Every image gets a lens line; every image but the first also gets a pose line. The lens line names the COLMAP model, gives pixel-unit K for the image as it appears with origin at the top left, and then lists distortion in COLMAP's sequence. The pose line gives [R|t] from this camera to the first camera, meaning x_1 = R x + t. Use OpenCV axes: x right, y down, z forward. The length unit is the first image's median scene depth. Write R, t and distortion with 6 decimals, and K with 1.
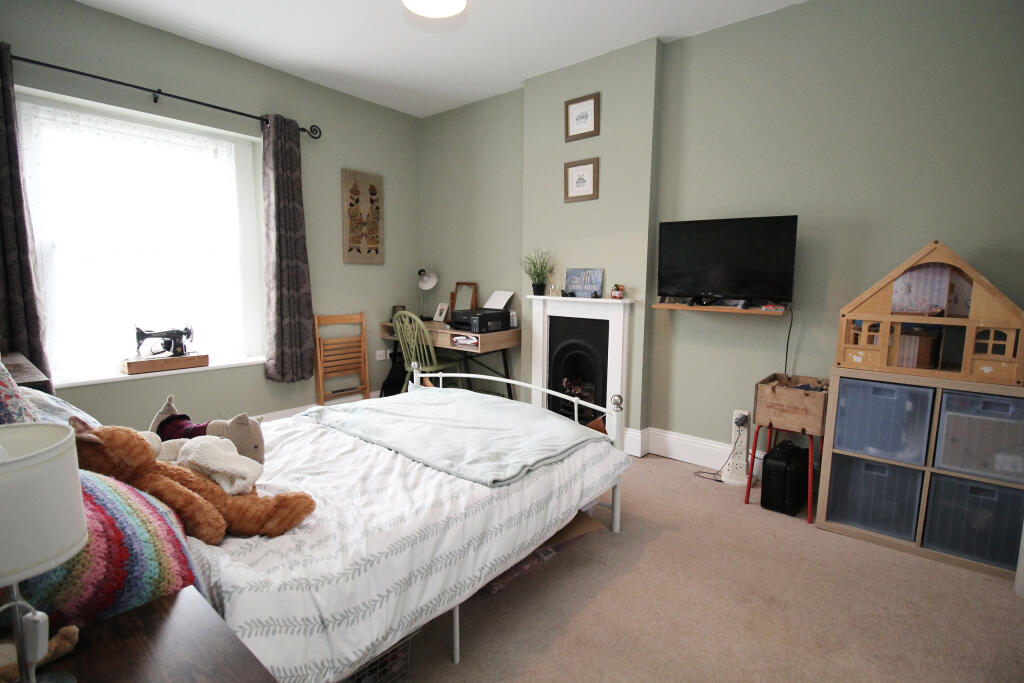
lens RADIAL K [[471.0, 0, 511.7], [0, 471.0, 339.5], [0, 0, 1]] dist [-0.004216, -0.000335]
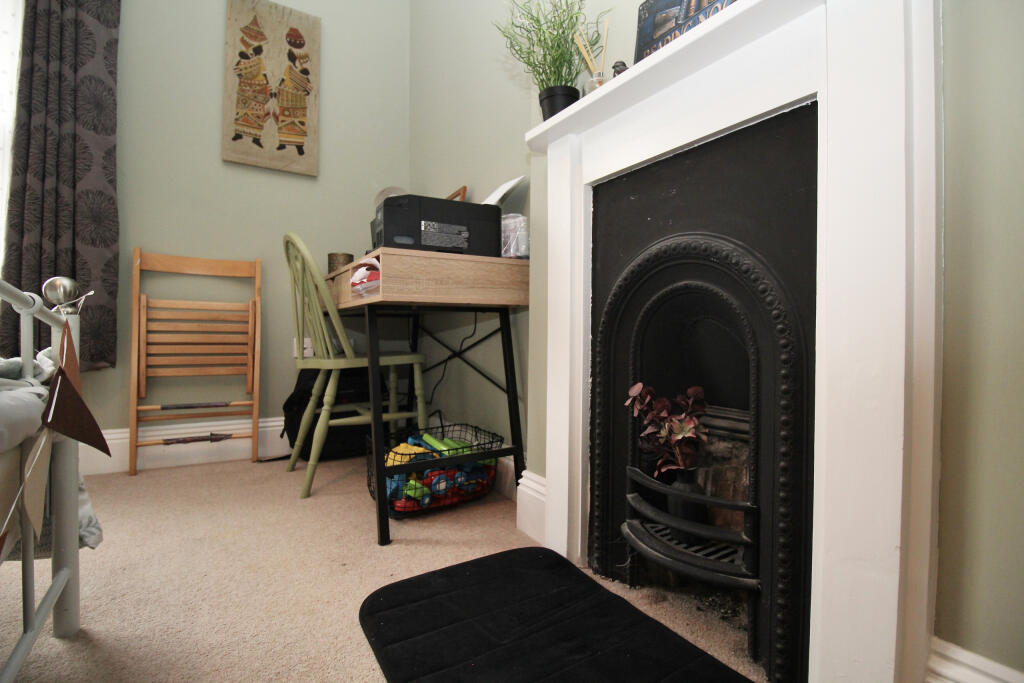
lens RADIAL K [[471.0, 0, 510.7], [0, 471.0, 338.0], [0, 0, 1]] dist [-0.004216, -0.000335]
pose [[0.950878, 0.005240, -0.309522, 0.113775], [-0.043162, 0.992335, -0.115798, 0.080669], [0.306543, 0.123469, 0.943815, 0.624701]]
